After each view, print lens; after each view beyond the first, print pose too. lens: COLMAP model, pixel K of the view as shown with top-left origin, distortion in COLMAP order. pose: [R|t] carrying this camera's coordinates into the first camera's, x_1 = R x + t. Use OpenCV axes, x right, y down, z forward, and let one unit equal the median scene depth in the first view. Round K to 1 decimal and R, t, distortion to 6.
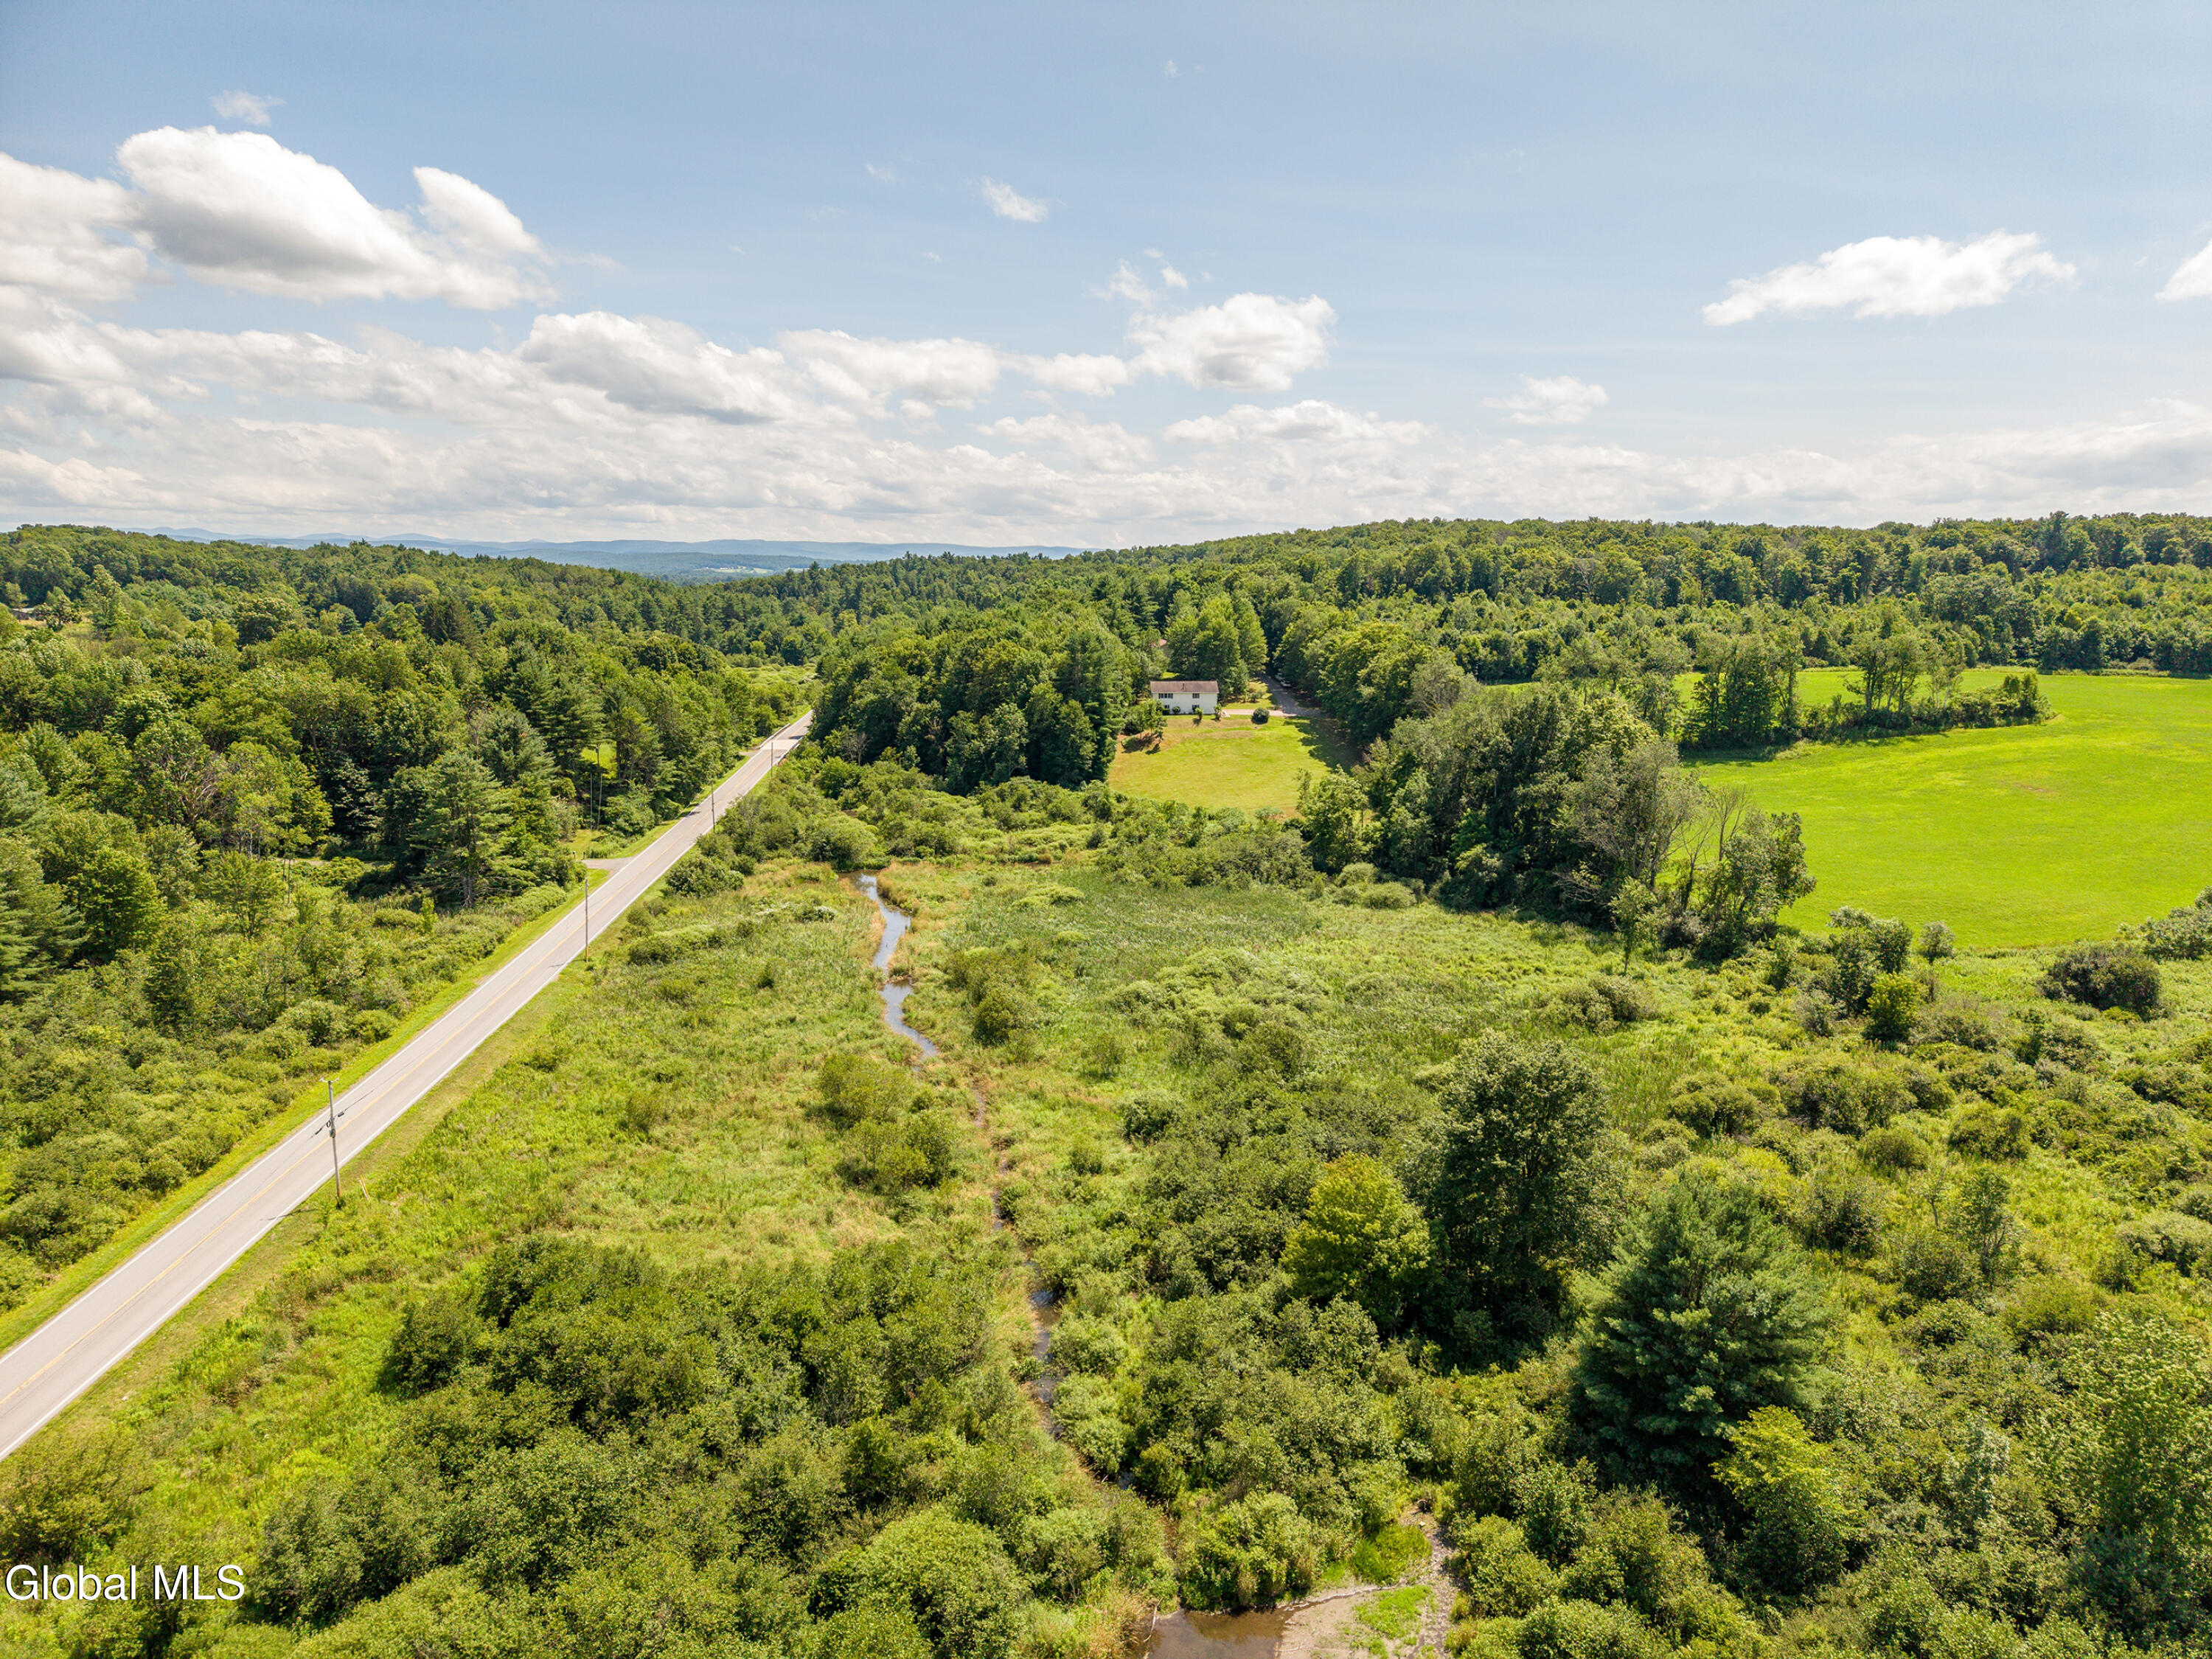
lens RADIAL K [[1487.2, 0, 1113.3], [0, 1487.2, 912.6], [0, 0, 1]] dist [0.025875, -0.071026]
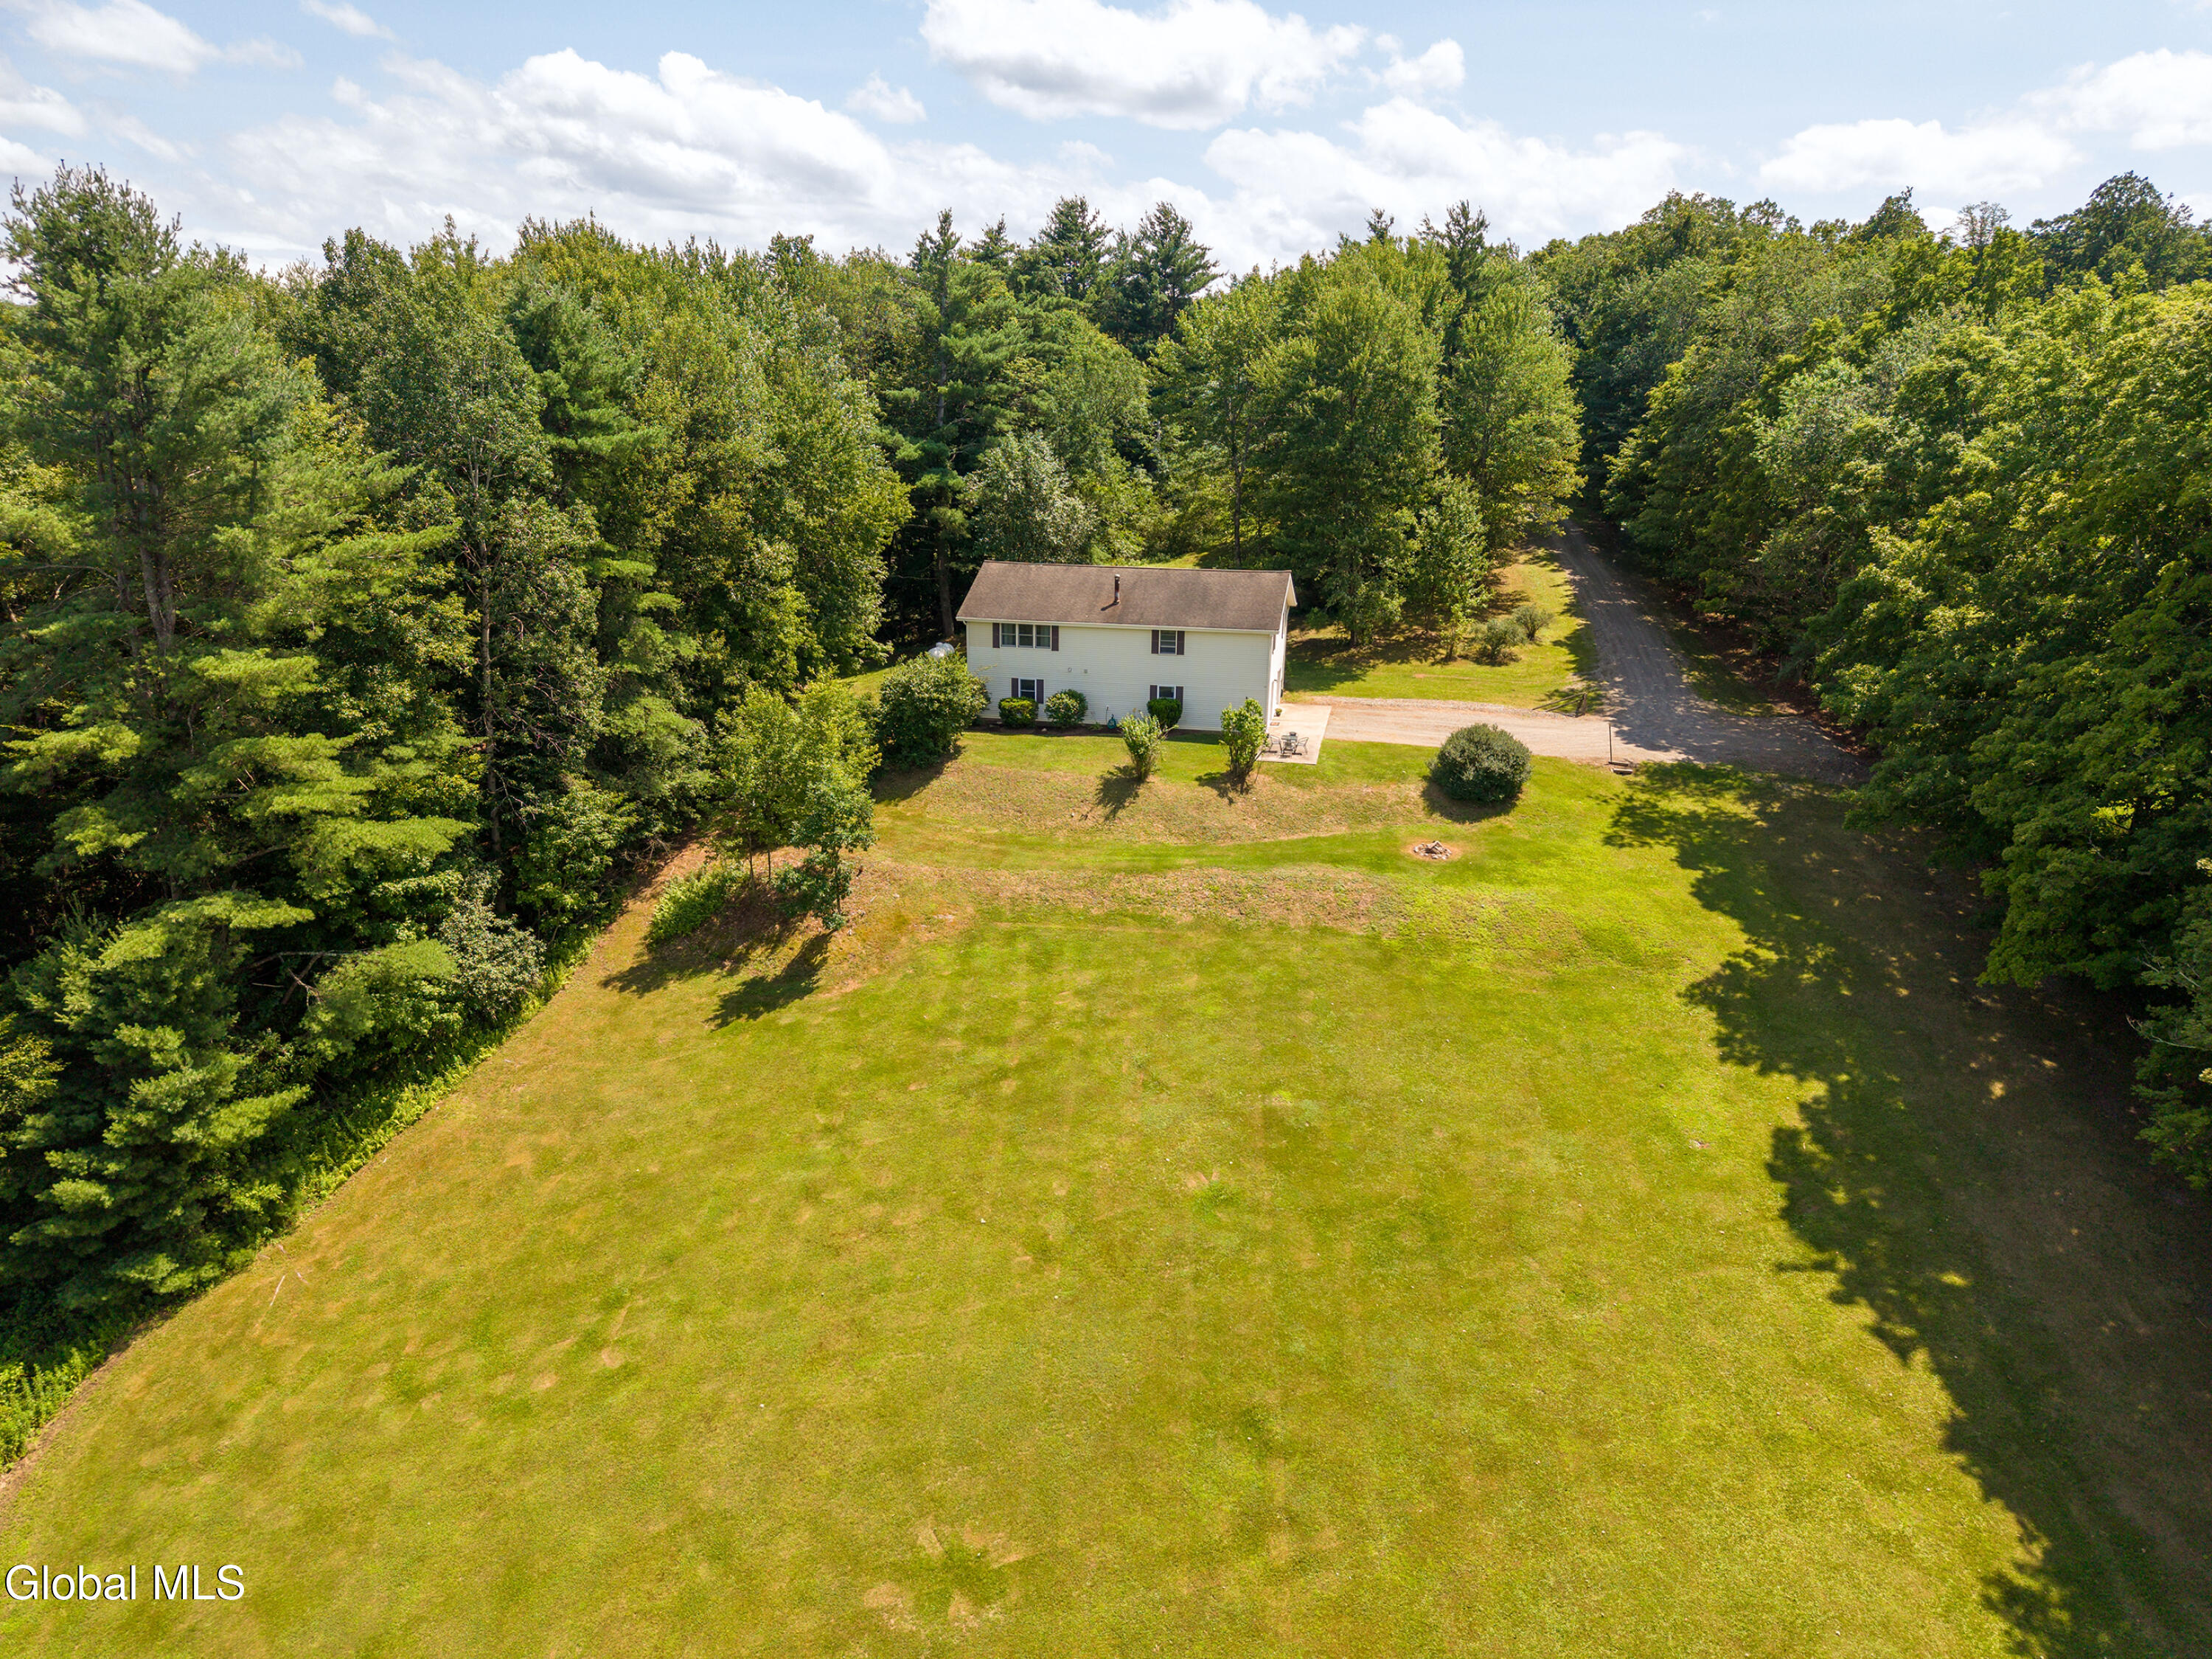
lens RADIAL K [[1460.6, 0, 1105.6], [0, 1460.6, 854.4], [0, 0, 1]] dist [0.039911, -0.032709]
pose [[0.970512, 0.076289, -0.228661, 0.078905], [-0.061307, 0.995524, 0.071933, -0.107905], [0.233125, -0.055793, 0.970845, 0.661988]]
